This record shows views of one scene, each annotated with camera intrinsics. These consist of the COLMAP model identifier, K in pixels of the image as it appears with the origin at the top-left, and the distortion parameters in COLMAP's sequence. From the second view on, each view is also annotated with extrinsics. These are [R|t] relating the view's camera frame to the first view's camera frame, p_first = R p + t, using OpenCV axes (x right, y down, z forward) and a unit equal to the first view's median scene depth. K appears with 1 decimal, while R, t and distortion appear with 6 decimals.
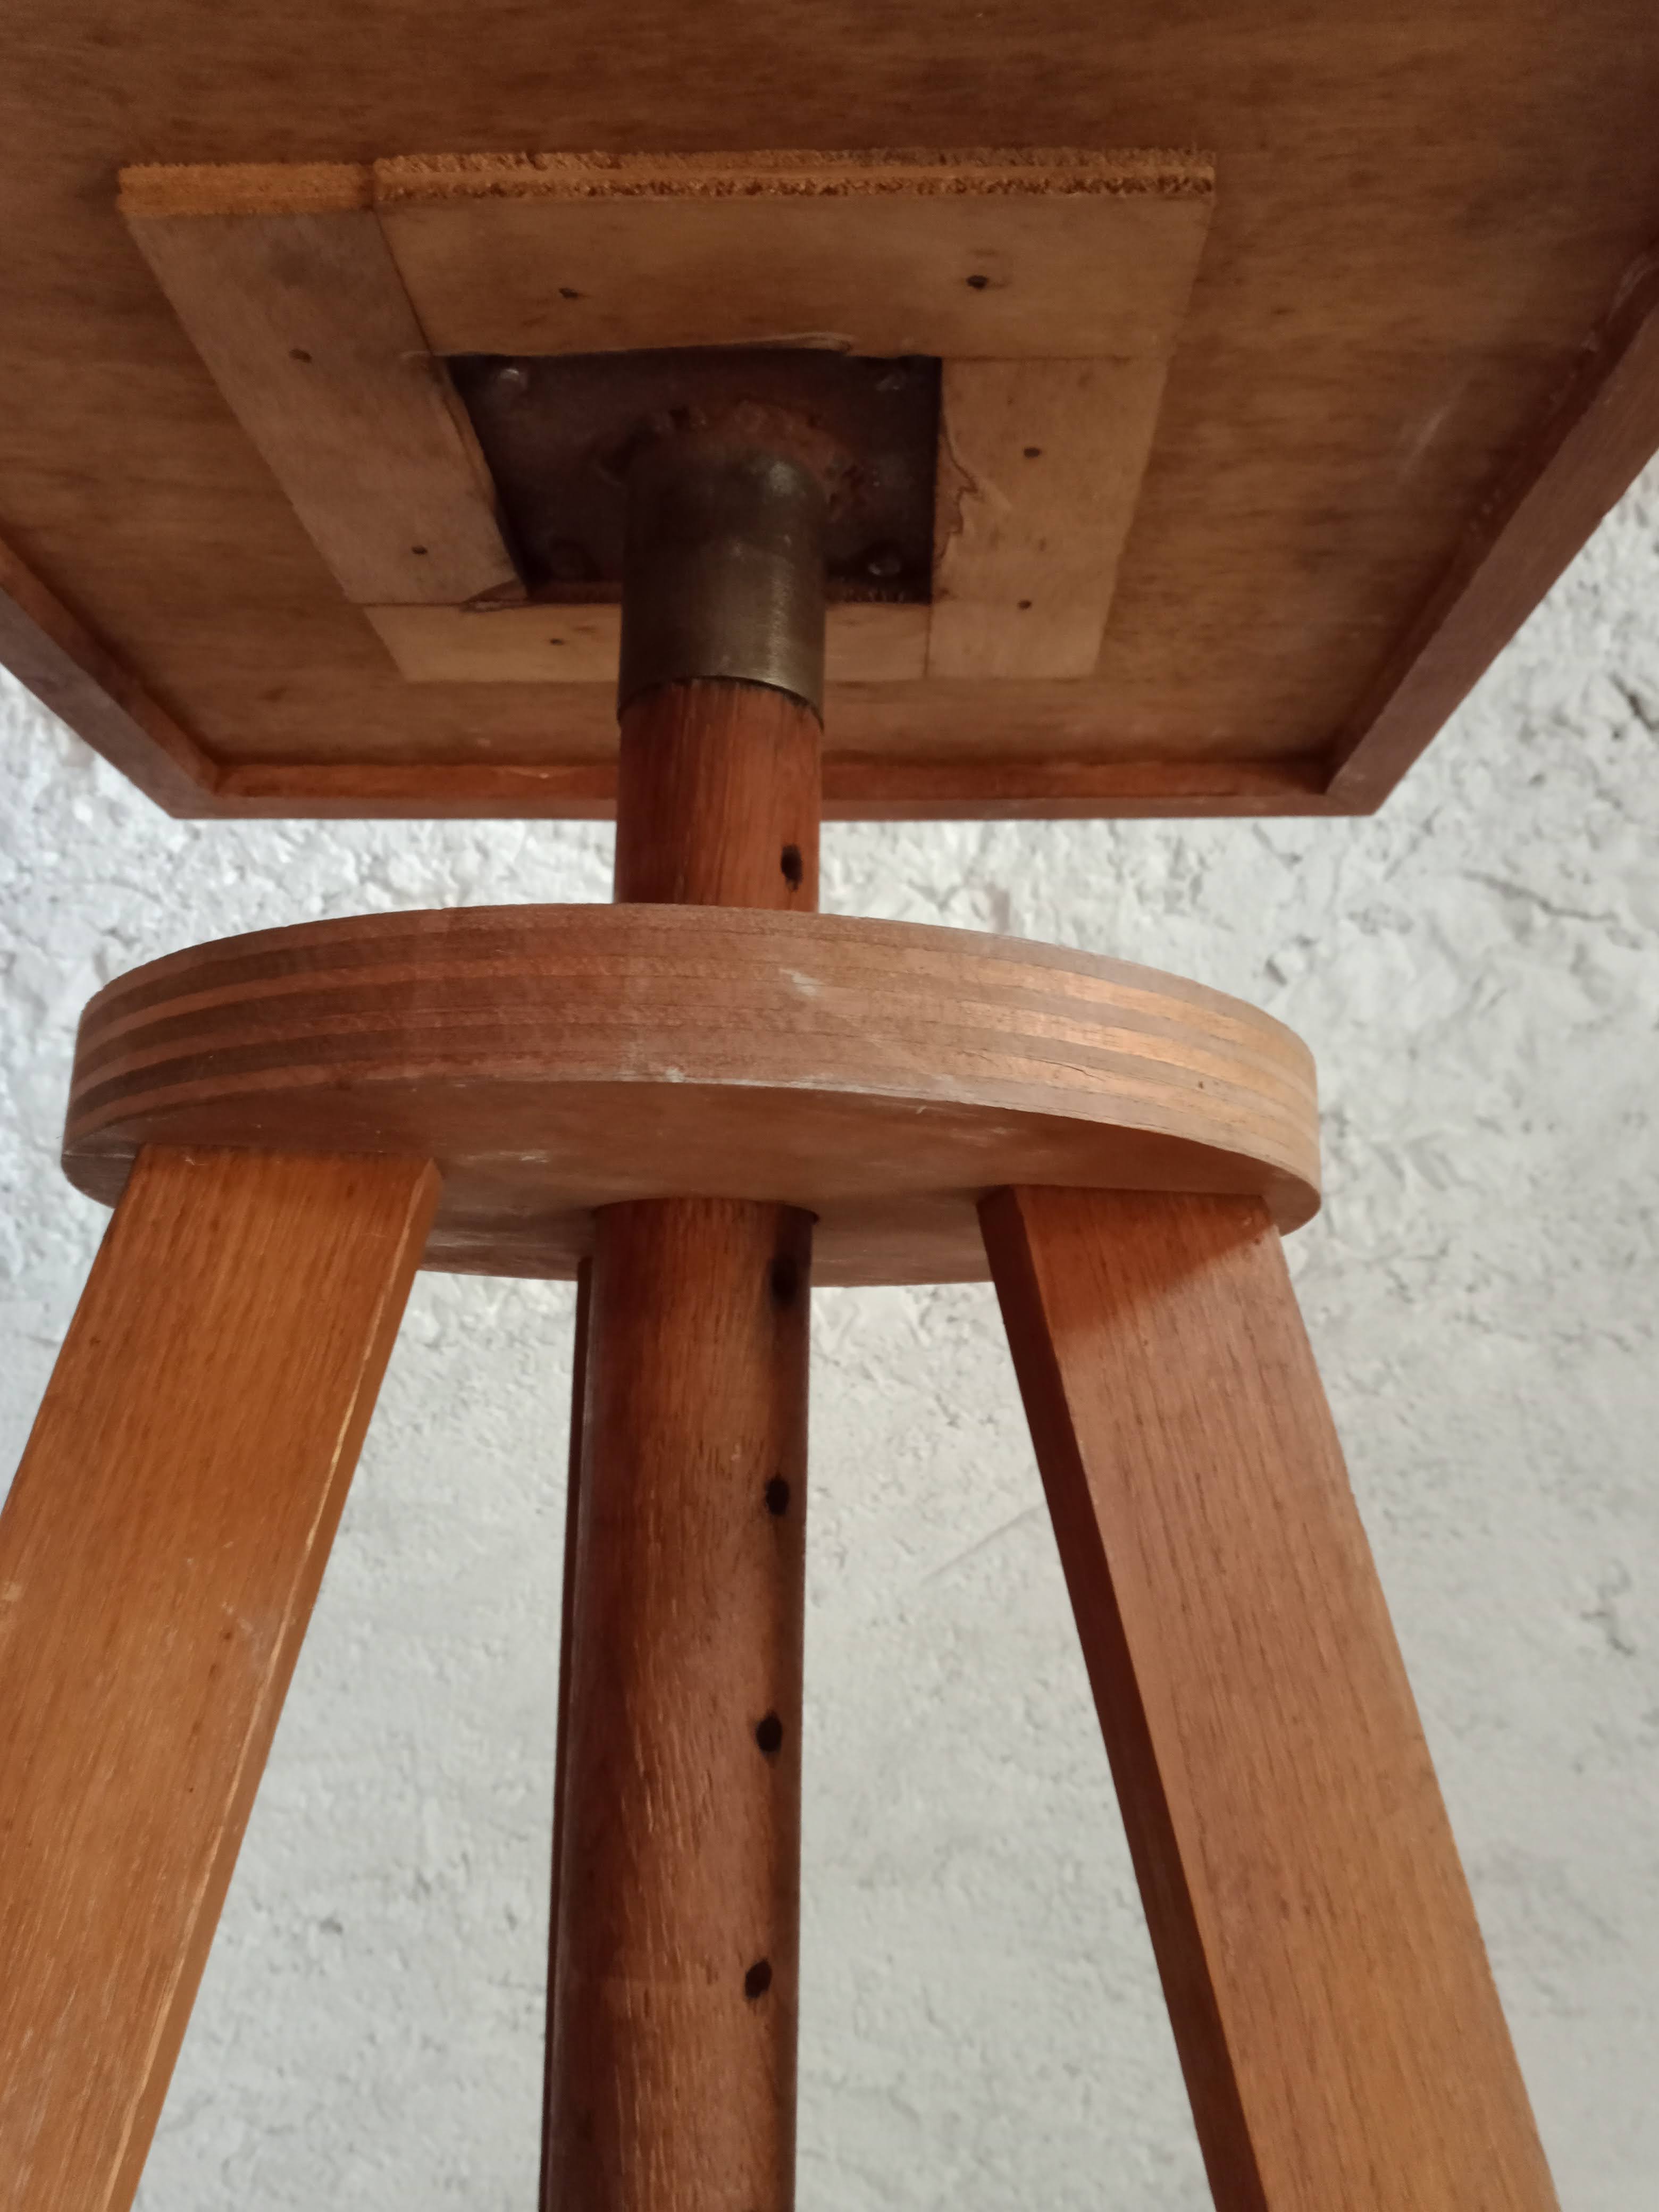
lens RADIAL K [[1781.3, 0, 827.3], [0, 1781.3, 1094.4], [0, 0, 1]] dist [0.010633, -0.015729]
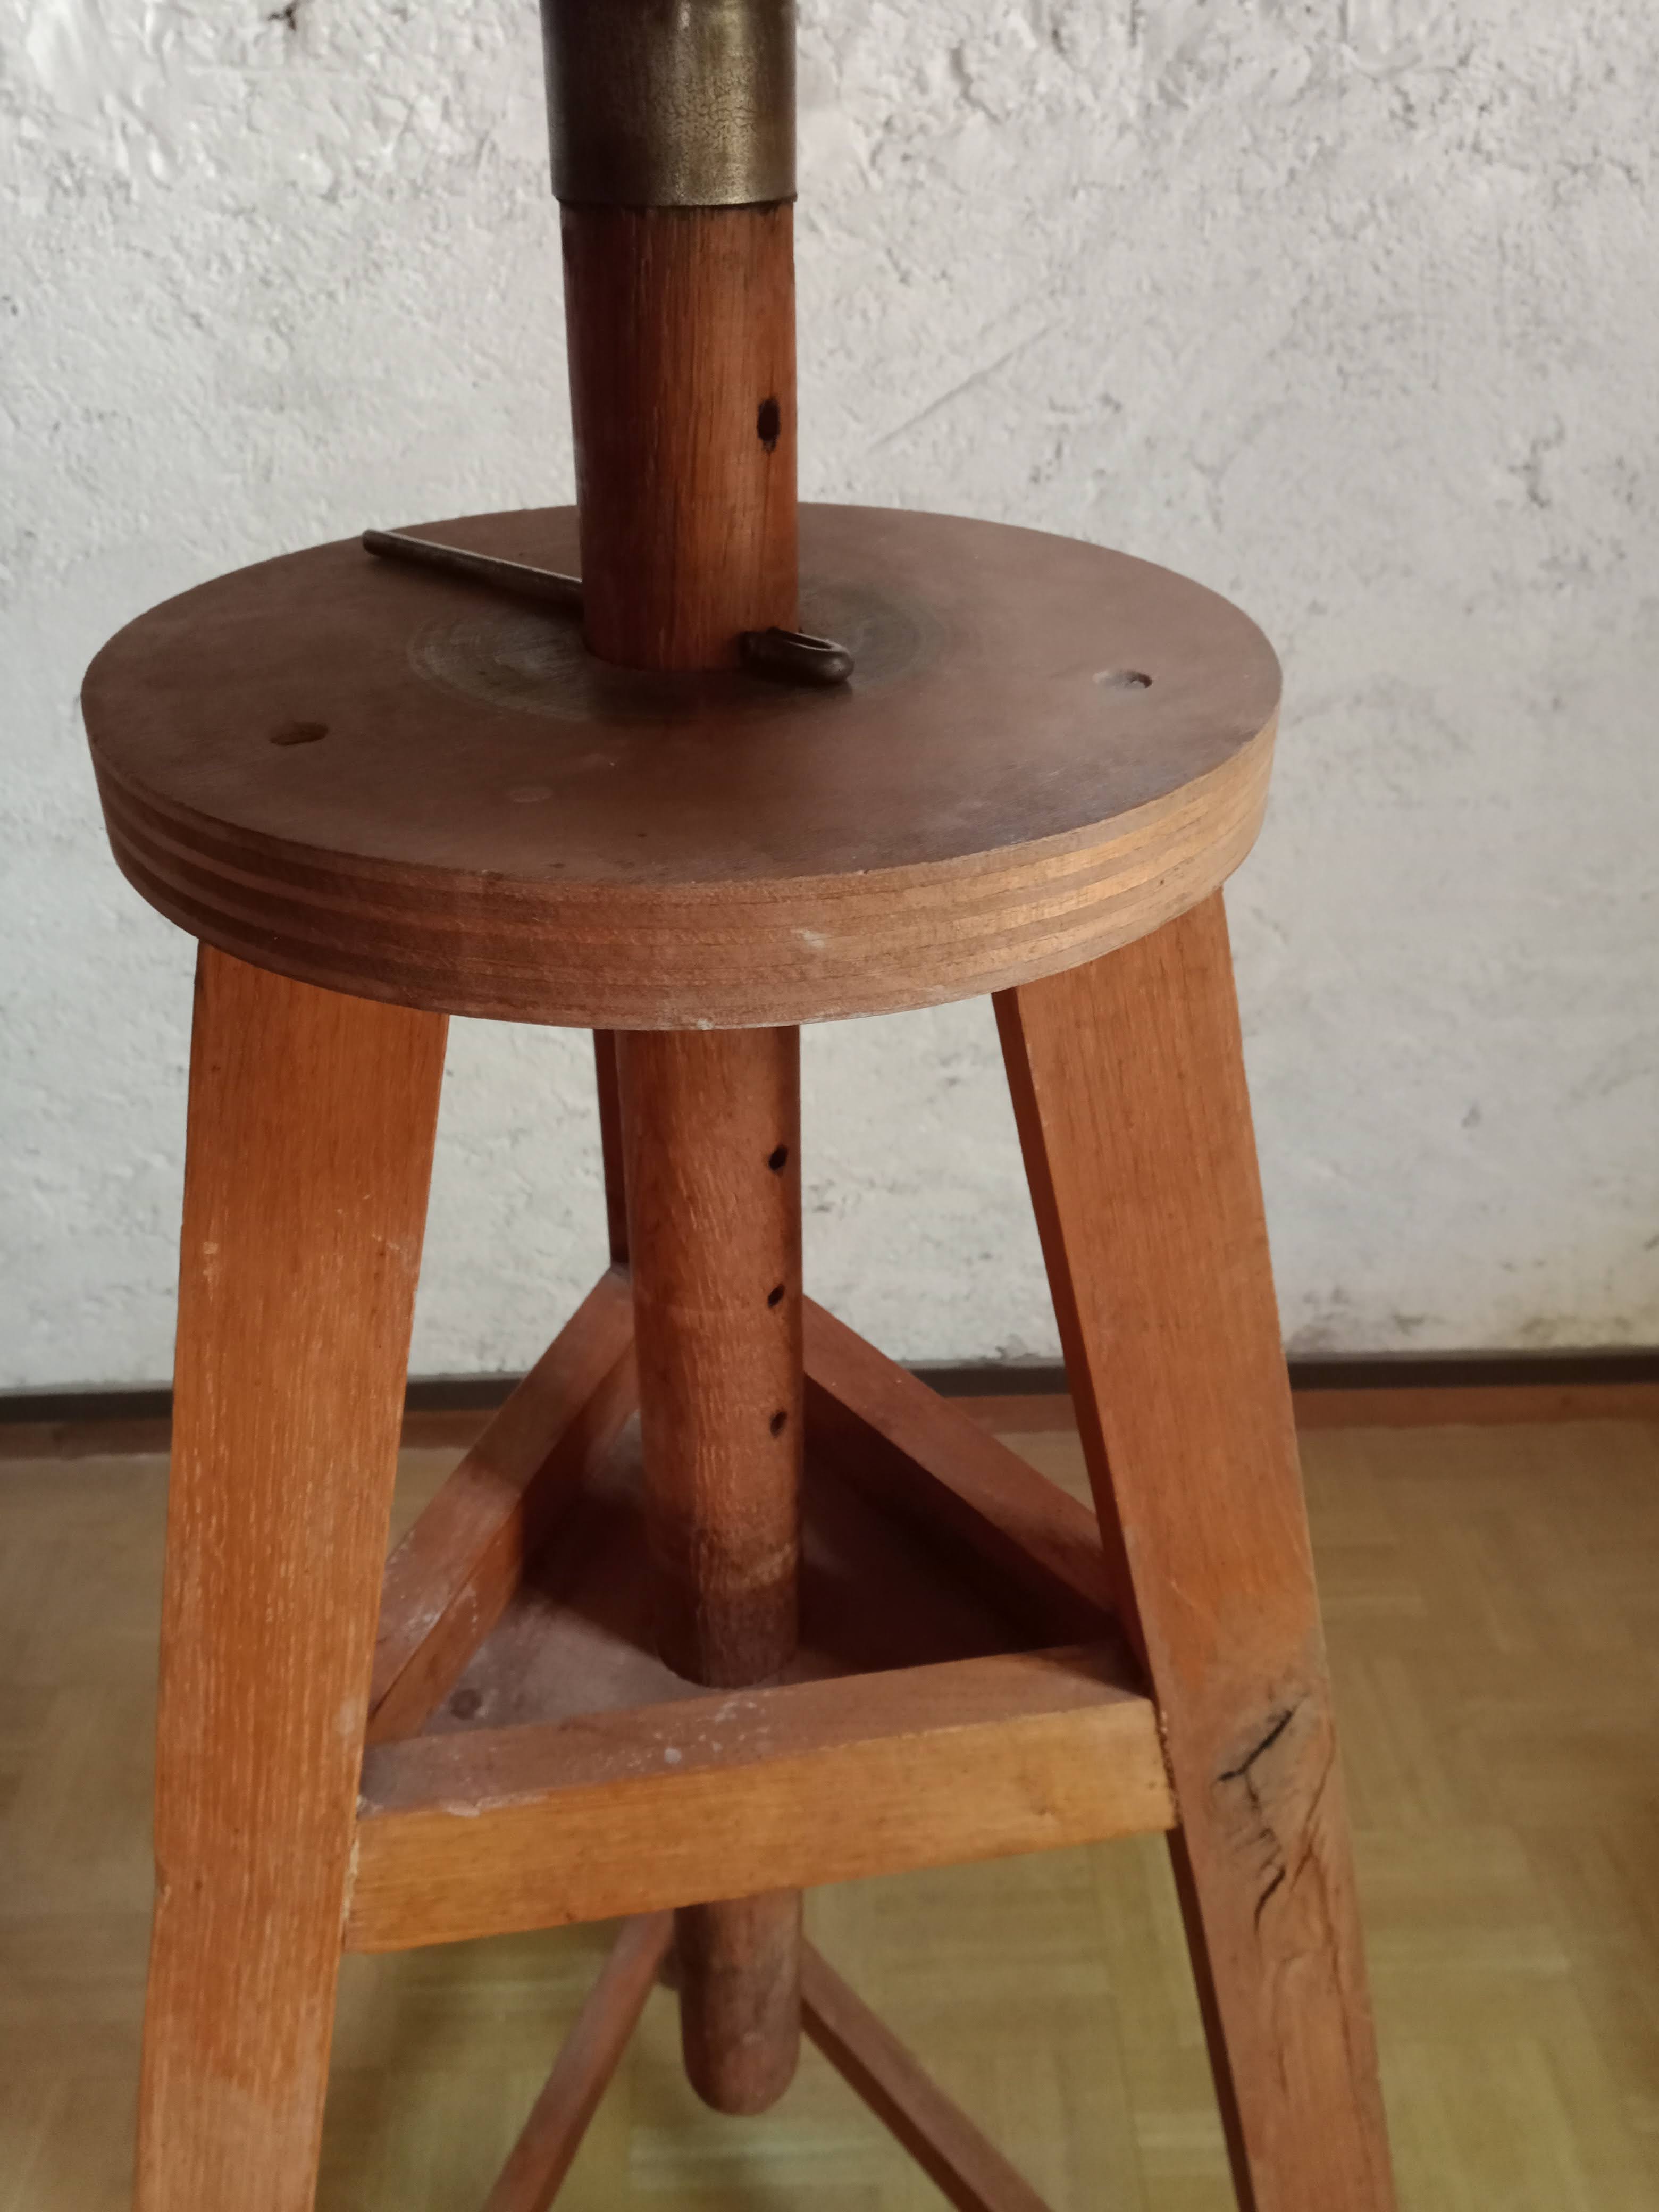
lens RADIAL K [[1781.3, 0, 842.2], [0, 1781.3, 1105.6], [0, 0, 1]] dist [0.010633, -0.015729]
pose [[0.998899, -0.032980, 0.033362, -0.008004], [-0.000153, 0.708876, 0.705333, -0.174088], [-0.046911, -0.704561, 0.708091, 0.029144]]
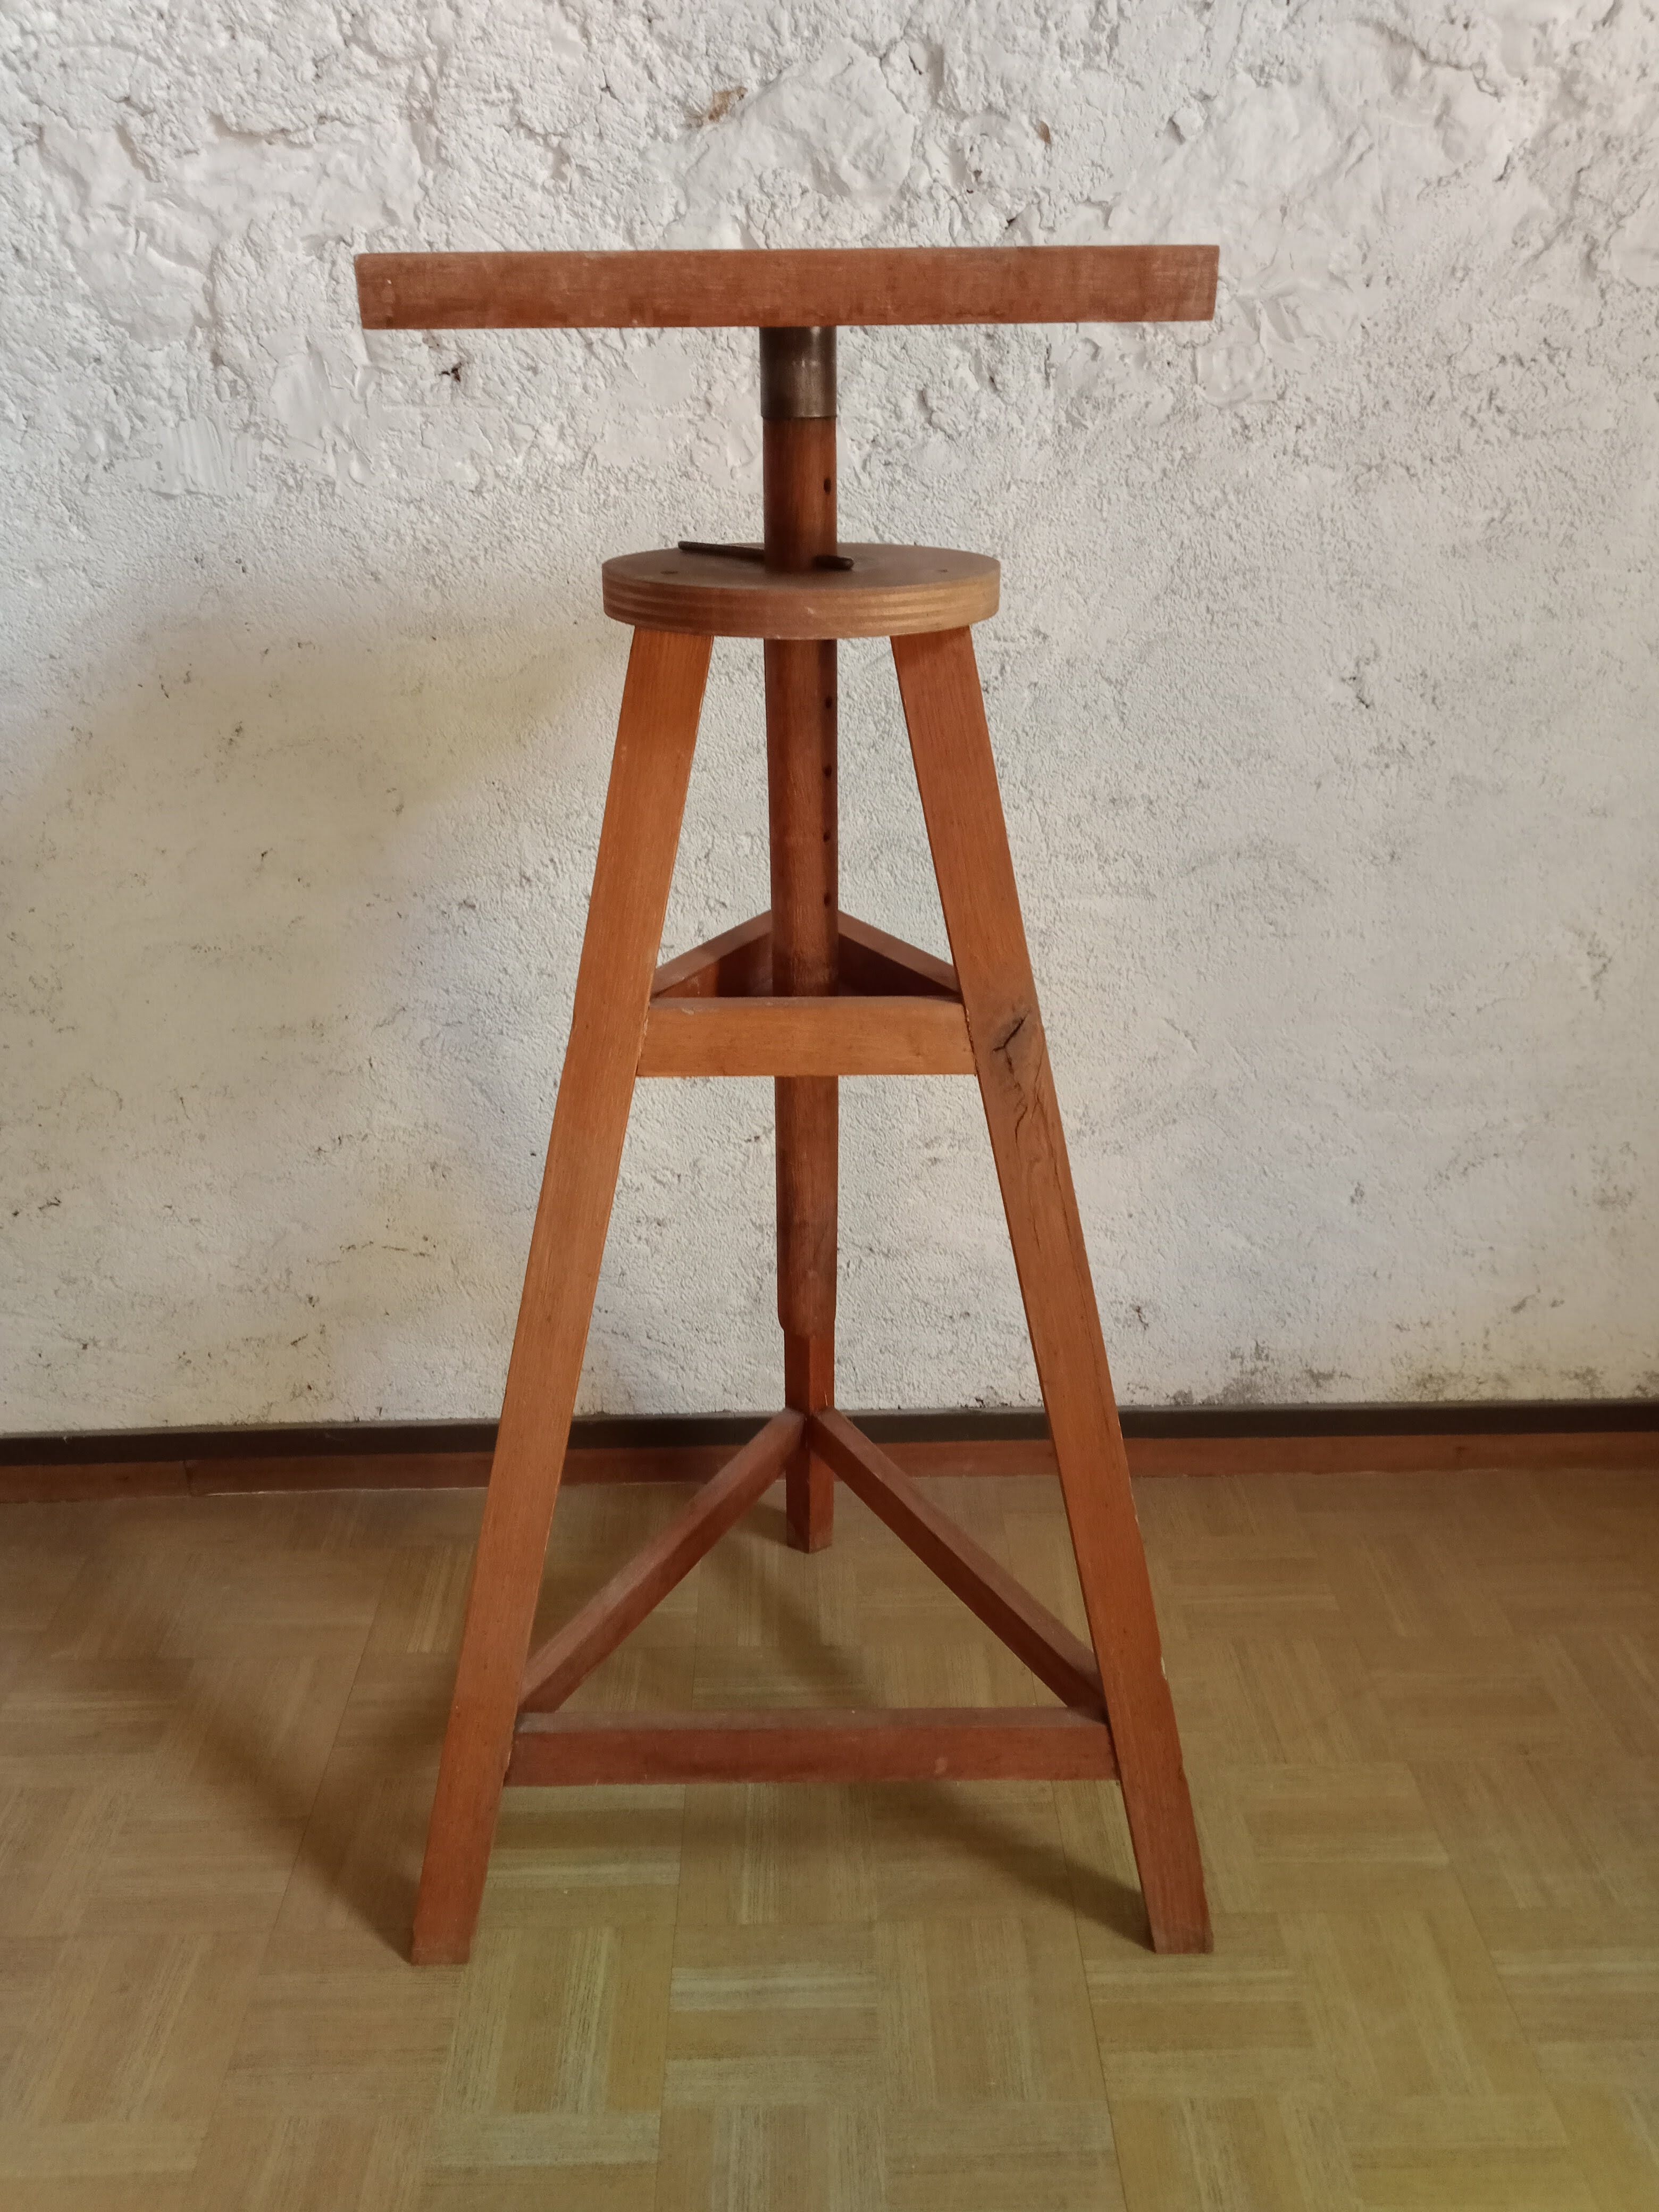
lens RADIAL K [[1781.3, 0, 839.2], [0, 1781.3, 1116.9], [0, 0, 1]] dist [0.010633, -0.015729]
pose [[0.999155, -0.030559, 0.027493, -0.013047], [0.008256, 0.804399, 0.594032, -0.258517], [-0.040268, -0.593303, 0.803971, -0.295320]]
